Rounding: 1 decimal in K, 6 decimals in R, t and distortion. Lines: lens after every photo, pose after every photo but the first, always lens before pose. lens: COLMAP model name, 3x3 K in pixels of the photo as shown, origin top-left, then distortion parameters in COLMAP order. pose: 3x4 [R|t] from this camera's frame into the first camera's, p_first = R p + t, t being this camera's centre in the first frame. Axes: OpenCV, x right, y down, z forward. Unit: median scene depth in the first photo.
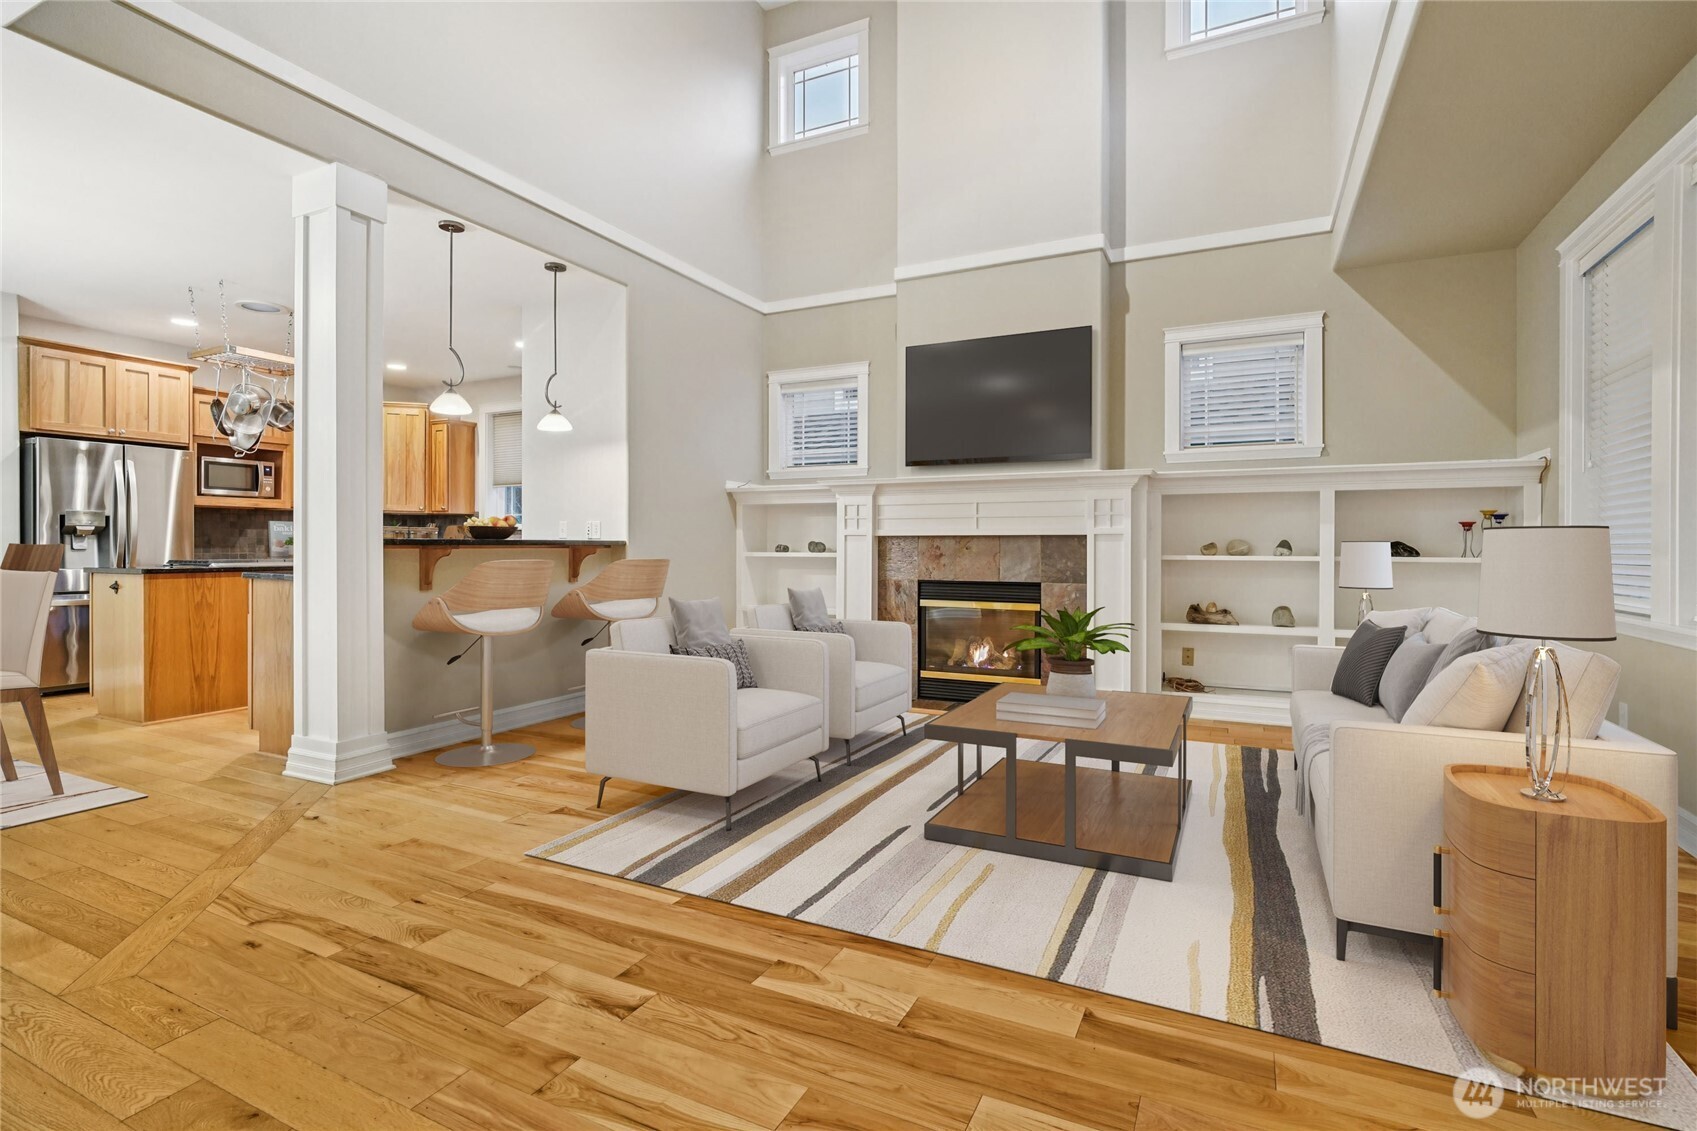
lens RADIAL K [[762.6, 0, 871.4], [0, 762.6, 545.9], [0, 0, 1]] dist [0.002277, 0.000826]
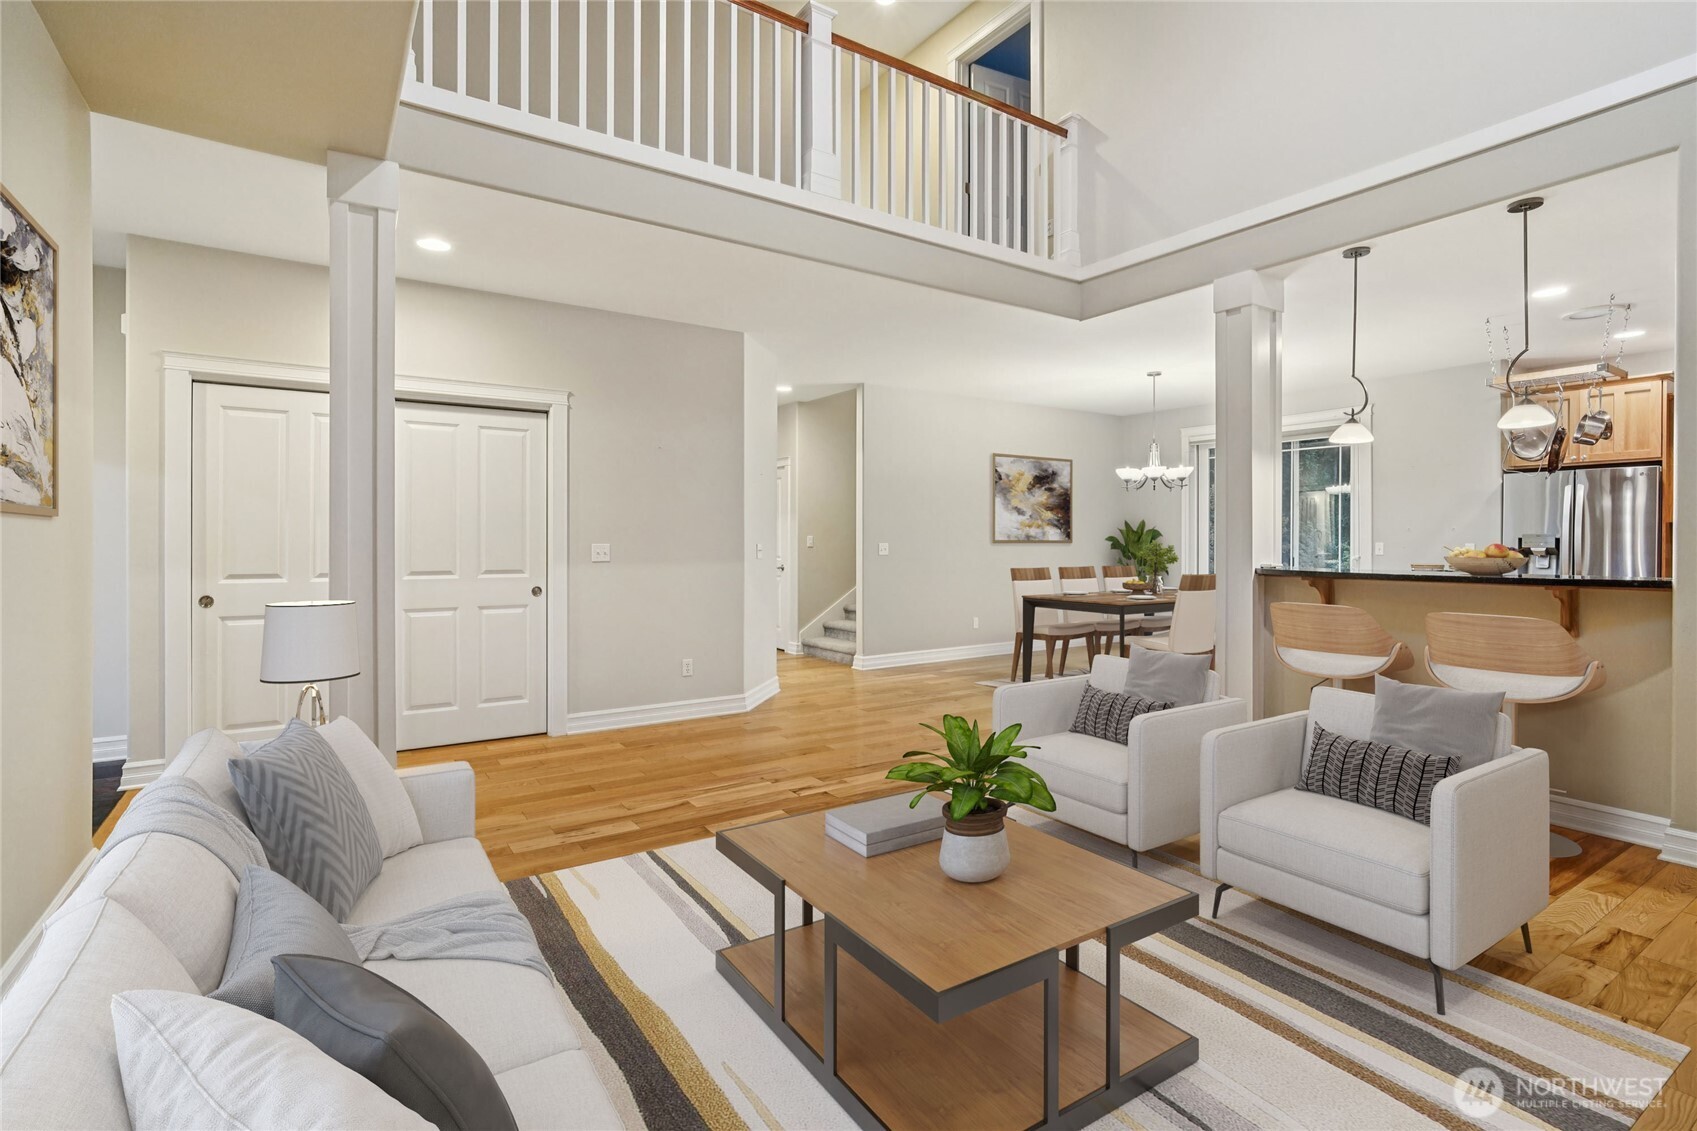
lens RADIAL K [[762.6, 0, 871.4], [0, 762.6, 545.9], [0, 0, 1]] dist [0.002277, 0.000826]
pose [[-0.479207, 0.001978, -0.877700, 1.288686], [-0.001954, 0.999993, 0.003321, -0.082834], [0.877700, 0.003307, -0.479199, 1.941630]]
